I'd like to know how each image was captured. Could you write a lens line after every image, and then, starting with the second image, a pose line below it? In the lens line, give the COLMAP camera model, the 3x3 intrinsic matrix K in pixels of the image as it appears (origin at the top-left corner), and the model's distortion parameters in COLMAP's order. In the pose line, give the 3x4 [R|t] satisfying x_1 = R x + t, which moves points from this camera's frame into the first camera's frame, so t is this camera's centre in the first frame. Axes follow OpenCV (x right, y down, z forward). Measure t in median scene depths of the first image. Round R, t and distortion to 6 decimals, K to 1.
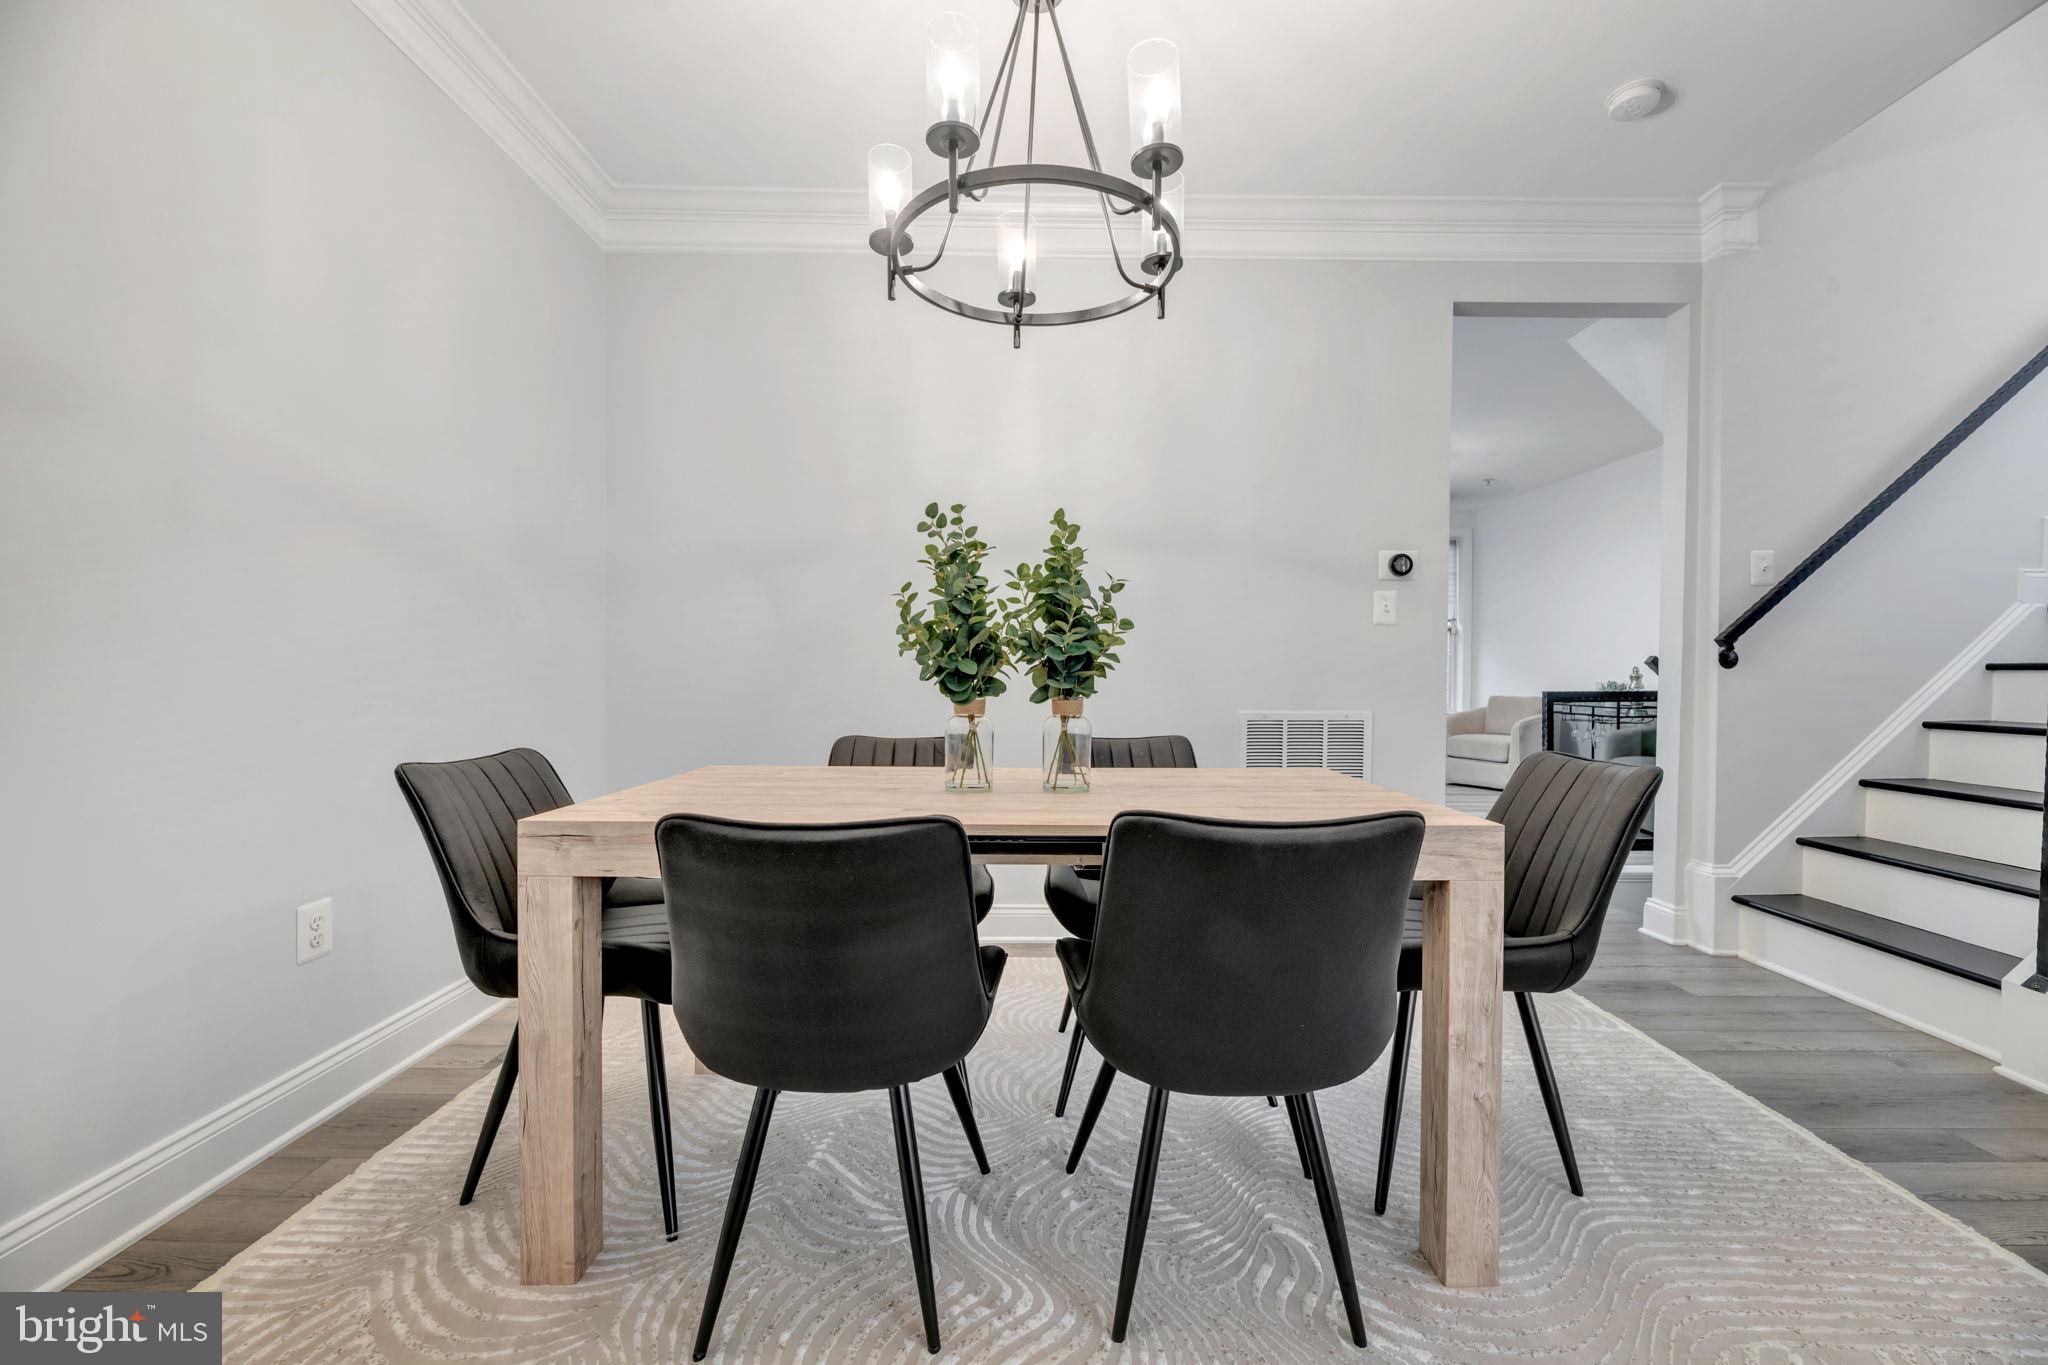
lens RADIAL K [[820.7, 0, 1039.5], [0, 820.7, 682.9], [0, 0, 1]] dist [-0.010153, -0.000820]
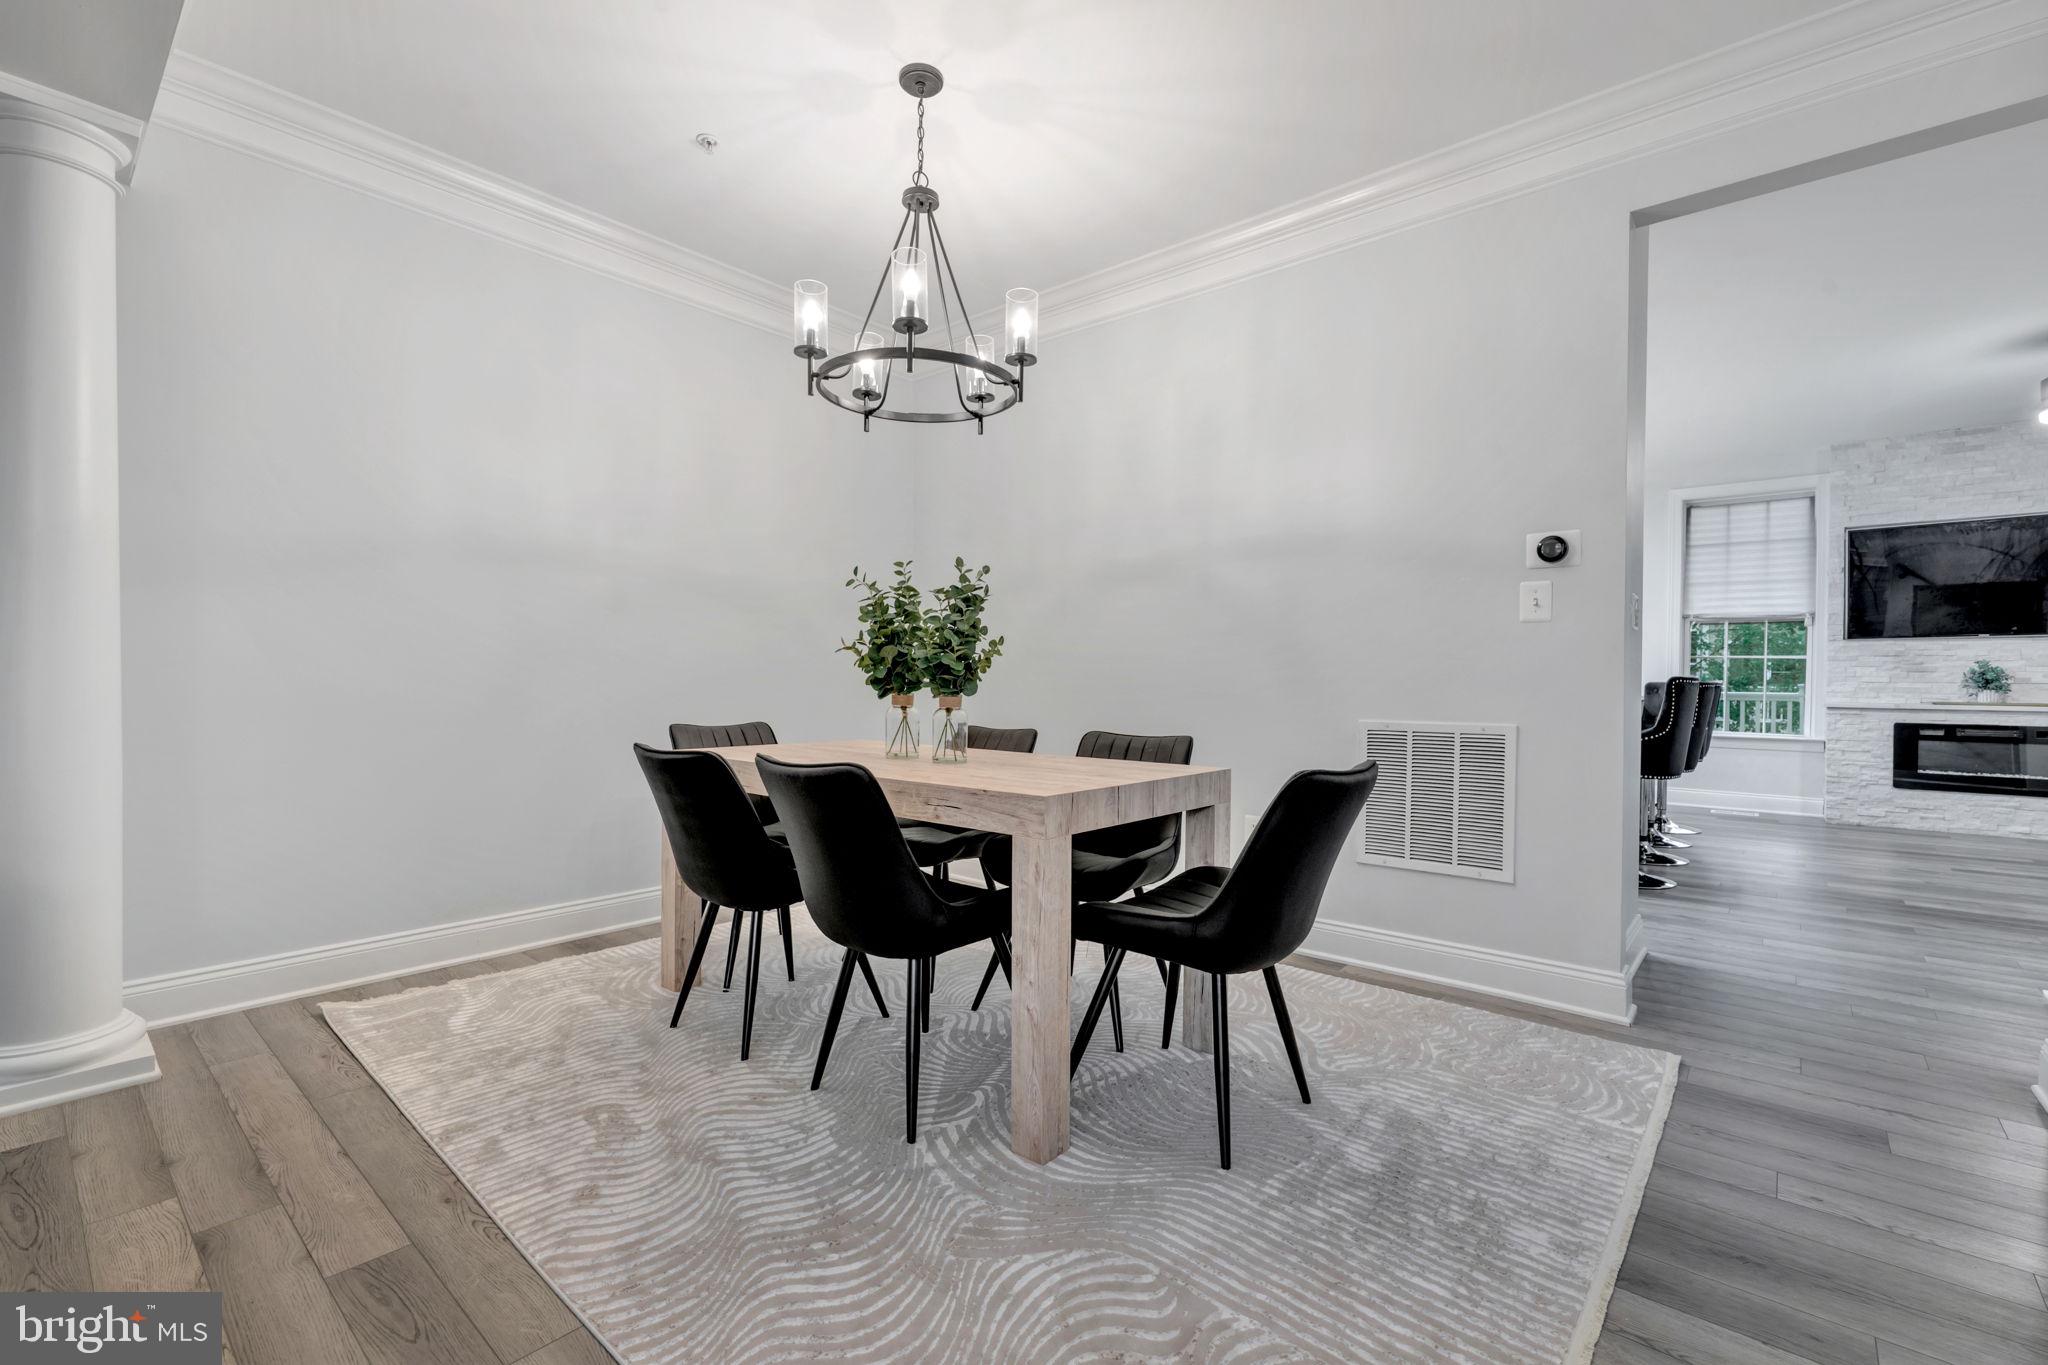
lens RADIAL K [[877.6, 0, 1009.2], [0, 877.6, 683.9], [0, 0, 1]] dist [-0.012723, -0.000291]
pose [[0.759429, 0.008400, -0.650536, 0.869347], [-0.012072, 0.999926, -0.001180, -0.000290], [0.650478, 0.008749, 0.759475, -0.043593]]
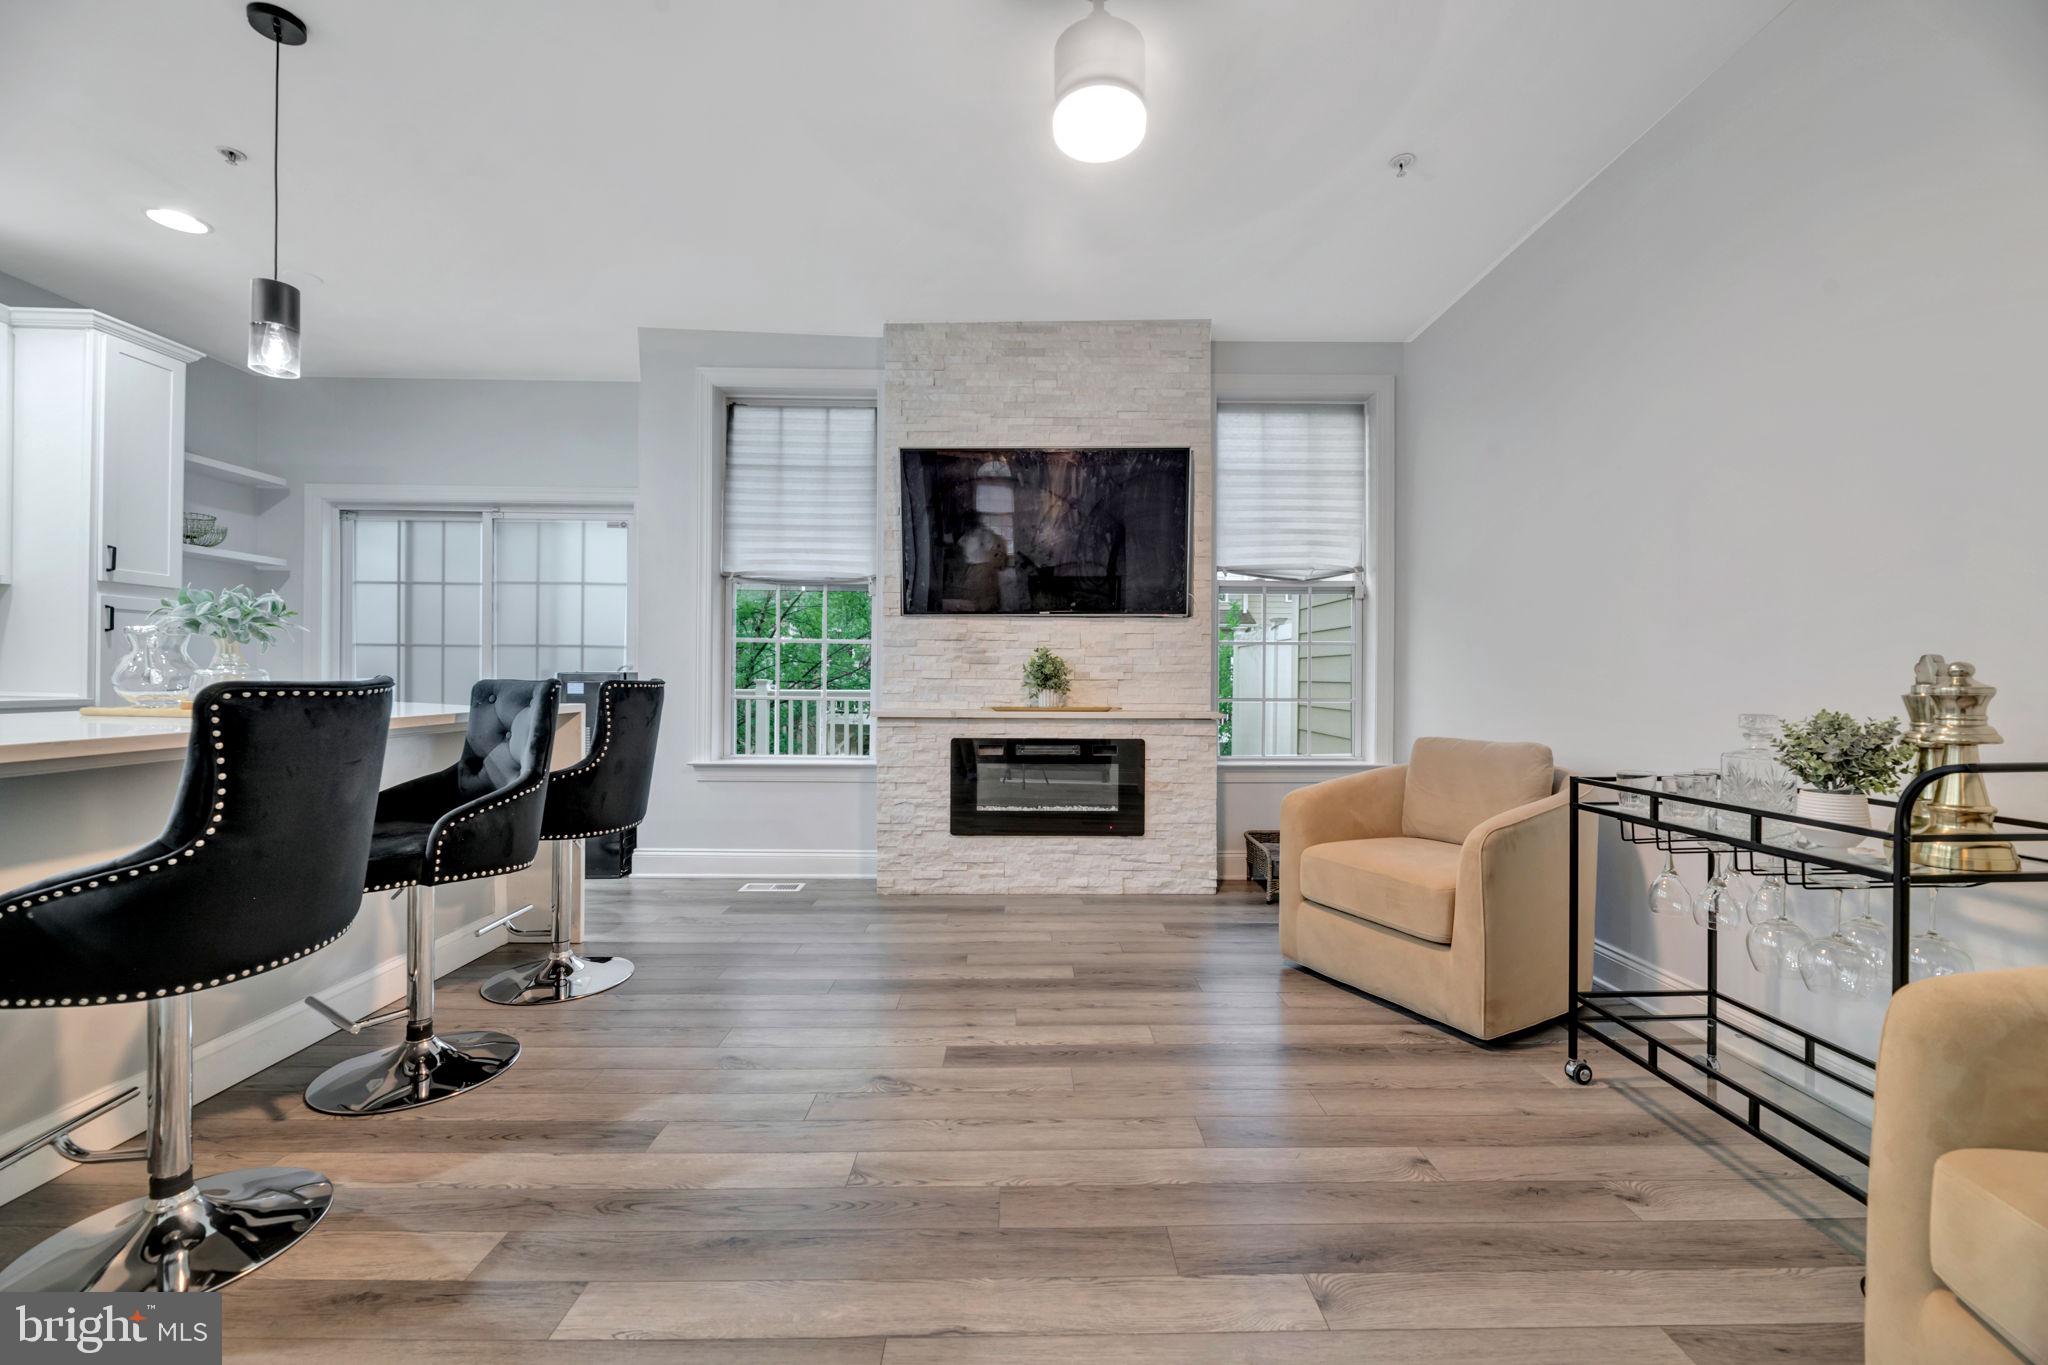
lens RADIAL K [[877.6, 0, 1028.2], [0, 877.6, 676.2], [0, 0, 1]] dist [-0.012723, -0.000291]
pose [[0.999531, 0.004580, 0.030274, 1.402799], [-0.004310, 0.999950, -0.008980, -0.037104], [-0.030314, 0.008846, 0.999501, 2.333745]]
